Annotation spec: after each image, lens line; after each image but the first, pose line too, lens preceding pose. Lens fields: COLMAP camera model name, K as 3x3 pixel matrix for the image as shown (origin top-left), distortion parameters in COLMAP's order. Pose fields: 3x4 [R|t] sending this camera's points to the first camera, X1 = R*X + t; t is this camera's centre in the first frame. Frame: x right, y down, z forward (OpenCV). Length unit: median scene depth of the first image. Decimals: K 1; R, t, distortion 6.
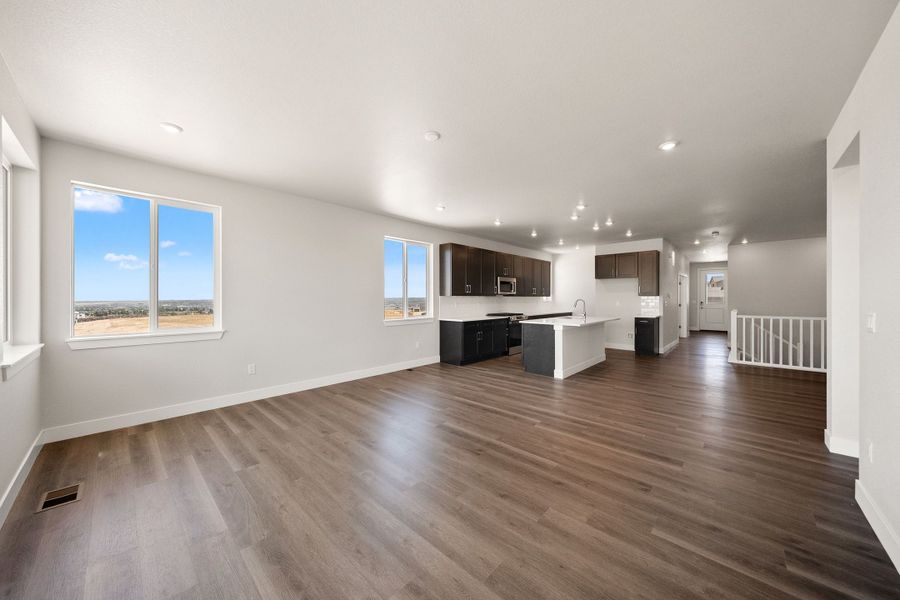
lens RADIAL K [[314.4, 0, 438.6], [0, 314.4, 298.0], [0, 0, 1]] dist [-0.003238, 0.000706]
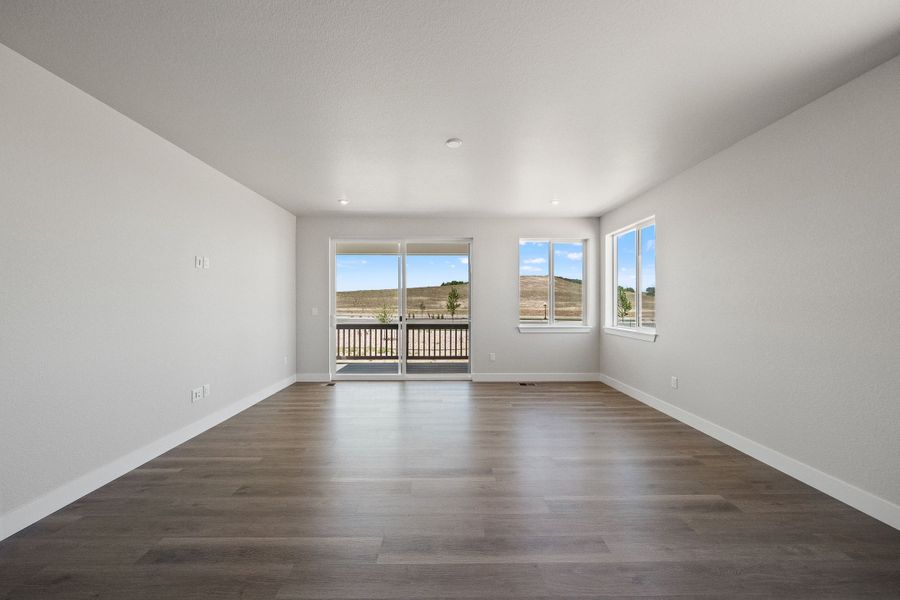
lens RADIAL K [[314.4, 0, 457.9], [0, 314.4, 299.5], [0, 0, 1]] dist [-0.003238, 0.000706]
pose [[-0.675327, -0.008297, -0.737472, 0.272778], [0.001182, 0.999923, -0.012332, 0.000565], [0.737518, -0.009200, -0.675265, 0.639859]]
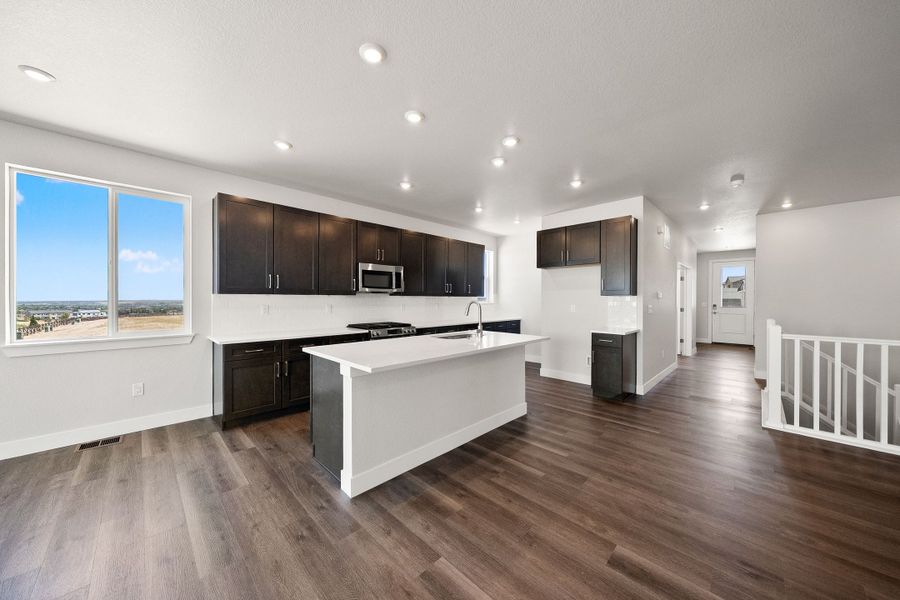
lens RADIAL K [[314.4, 0, 437.8], [0, 314.4, 299.6], [0, 0, 1]] dist [-0.003238, 0.000706]
pose [[0.999585, 0.002981, -0.028669, 0.356459], [-0.002897, 0.999991, 0.002945, 0.000282], [0.028677, -0.002861, 0.999585, 0.414577]]
